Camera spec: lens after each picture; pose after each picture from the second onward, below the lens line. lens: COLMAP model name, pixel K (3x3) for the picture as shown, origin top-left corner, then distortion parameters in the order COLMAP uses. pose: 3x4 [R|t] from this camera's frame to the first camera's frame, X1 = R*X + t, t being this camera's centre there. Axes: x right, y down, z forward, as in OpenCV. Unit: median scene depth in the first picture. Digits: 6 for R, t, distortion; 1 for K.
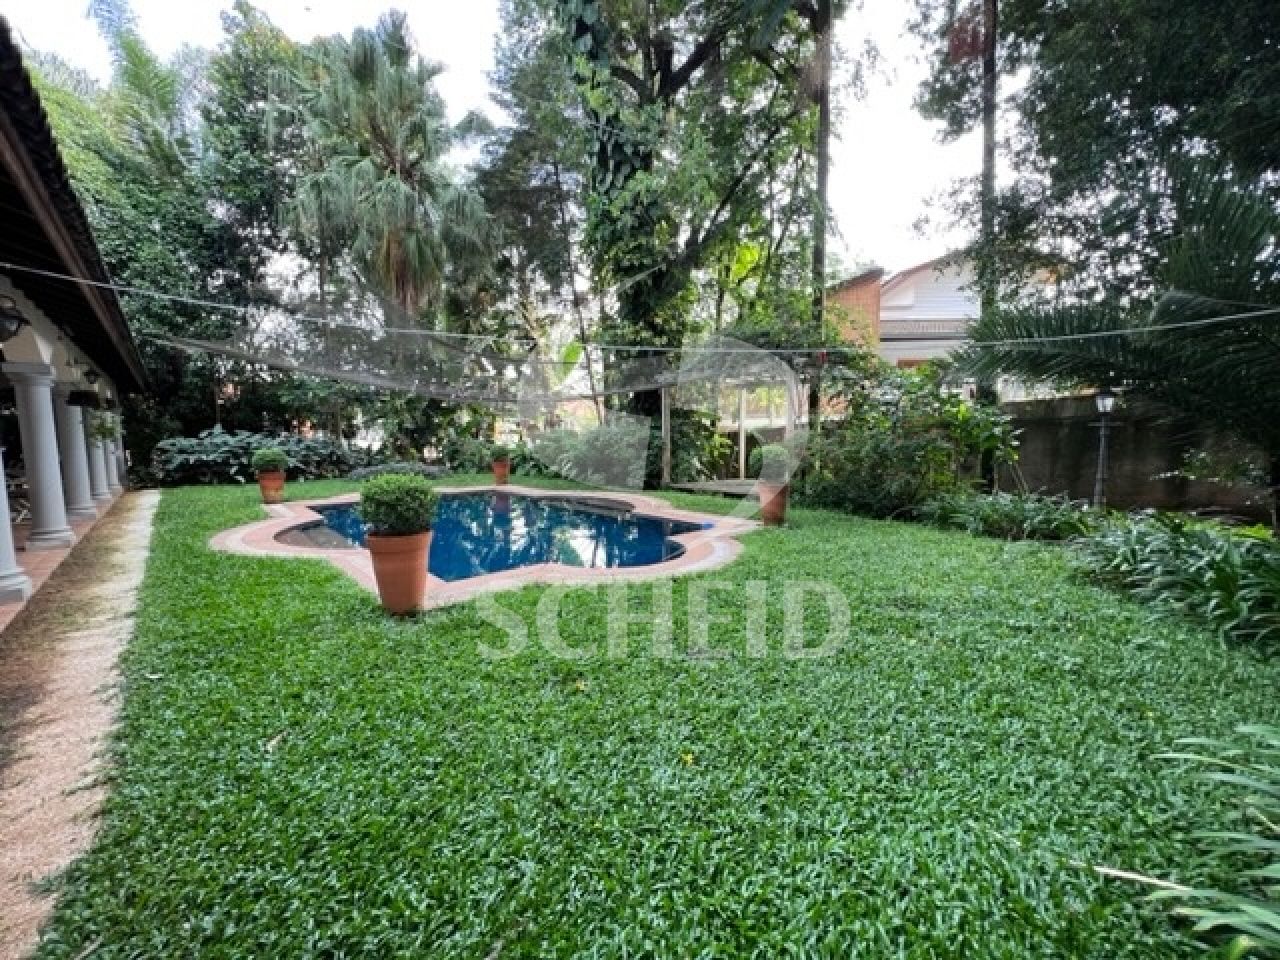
lens RADIAL K [[511.1, 0, 639.7], [0, 511.1, 482.8], [0, 0, 1]] dist [-0.000431, -0.000247]
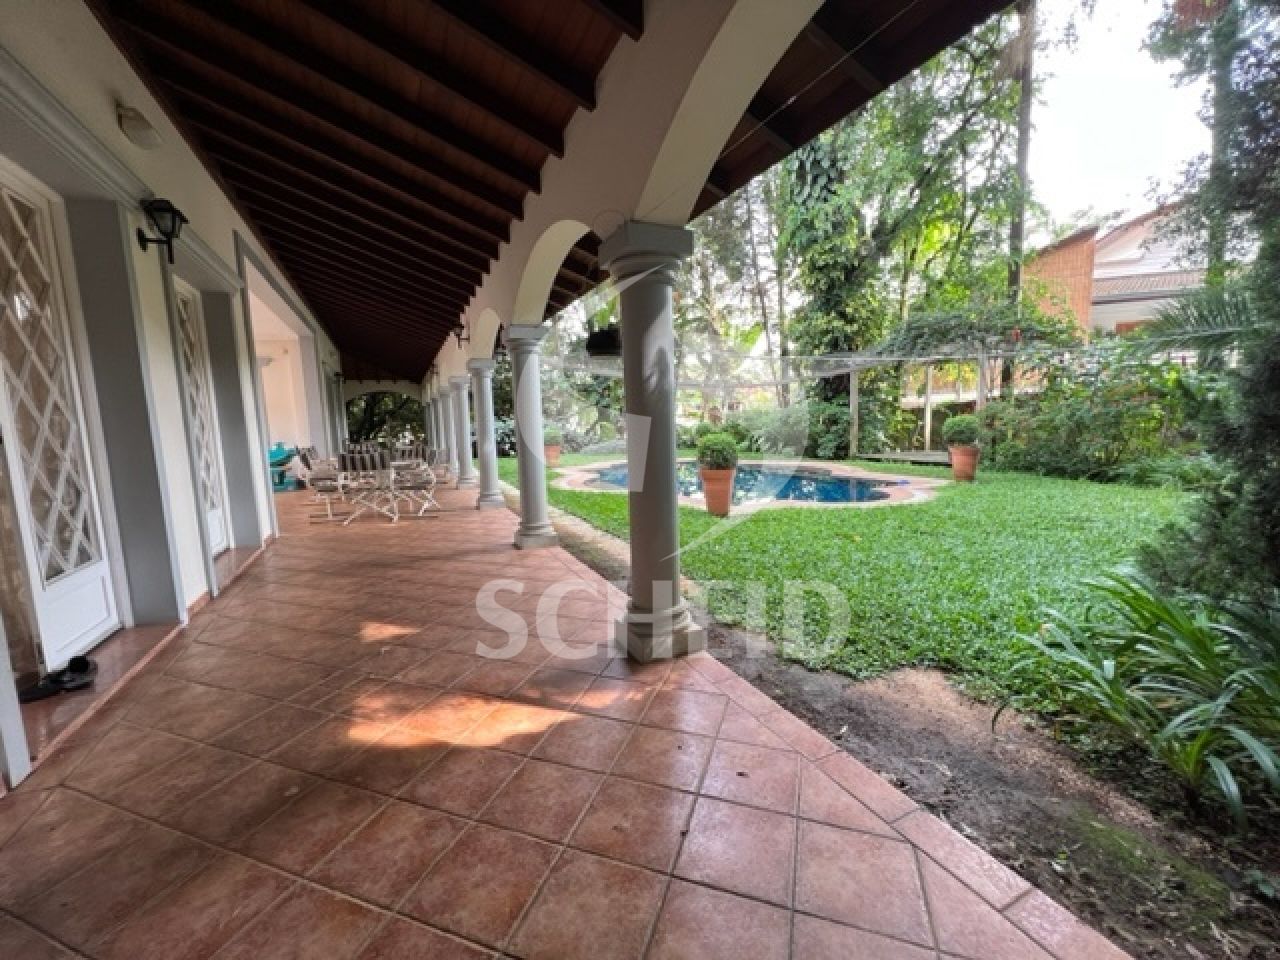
lens RADIAL K [[511.1, 0, 639.9], [0, 511.1, 481.9], [0, 0, 1]] dist [-0.000431, -0.000247]
pose [[0.957056, 0.012031, -0.289652, -0.071720], [-0.003171, 0.999513, 0.031036, 0.028667], [0.289884, -0.028785, 0.956629, -0.219917]]
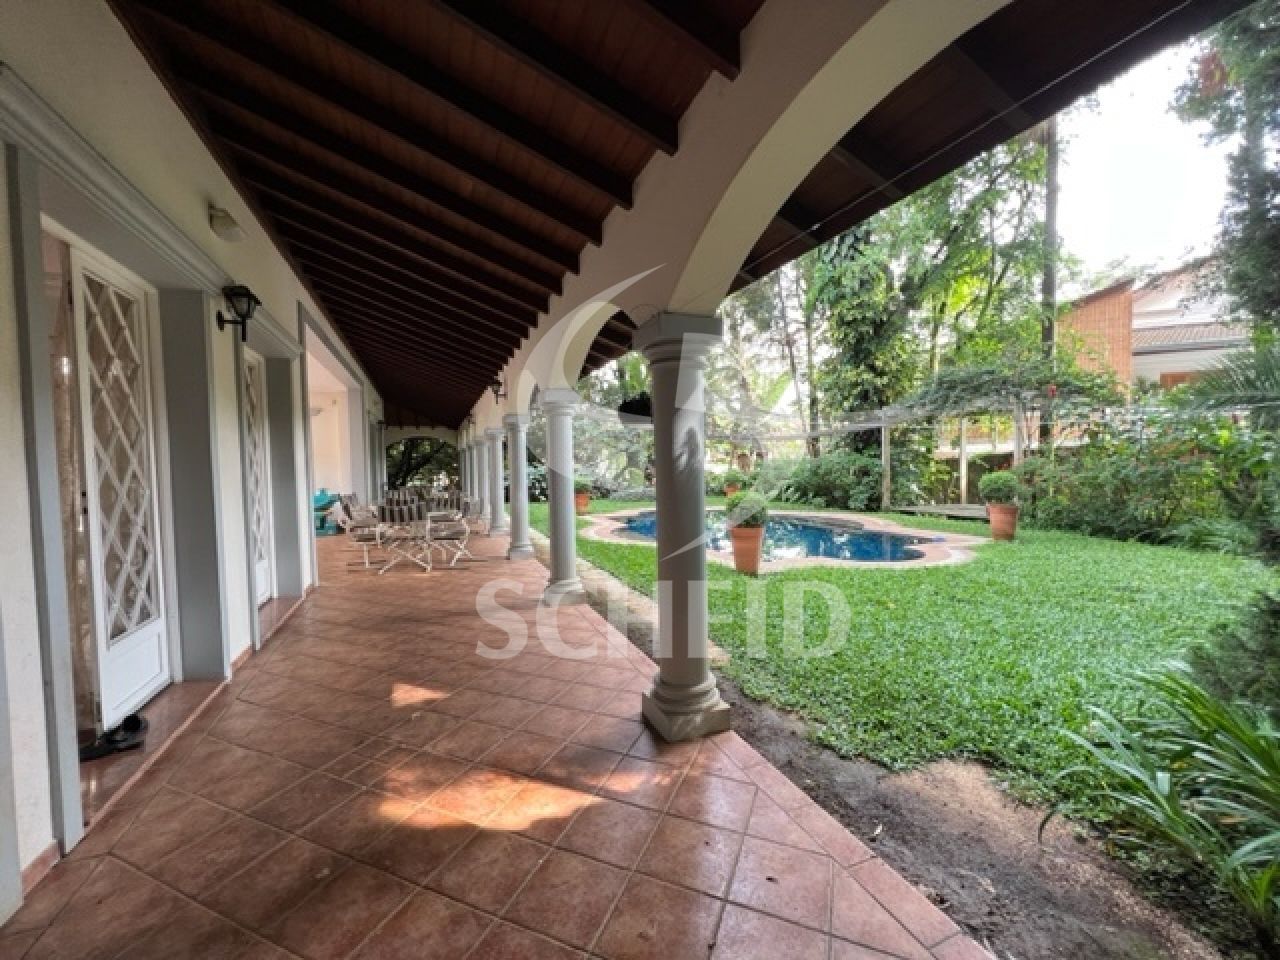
lens RADIAL K [[511.1, 0, 639.9], [0, 511.1, 481.4], [0, 0, 1]] dist [-0.000431, -0.000247]
pose [[0.939691, -0.000101, -0.342026, -0.070822], [-0.018434, 0.998532, -0.050940, 0.013228], [0.341529, 0.054173, 0.938309, -0.225992]]
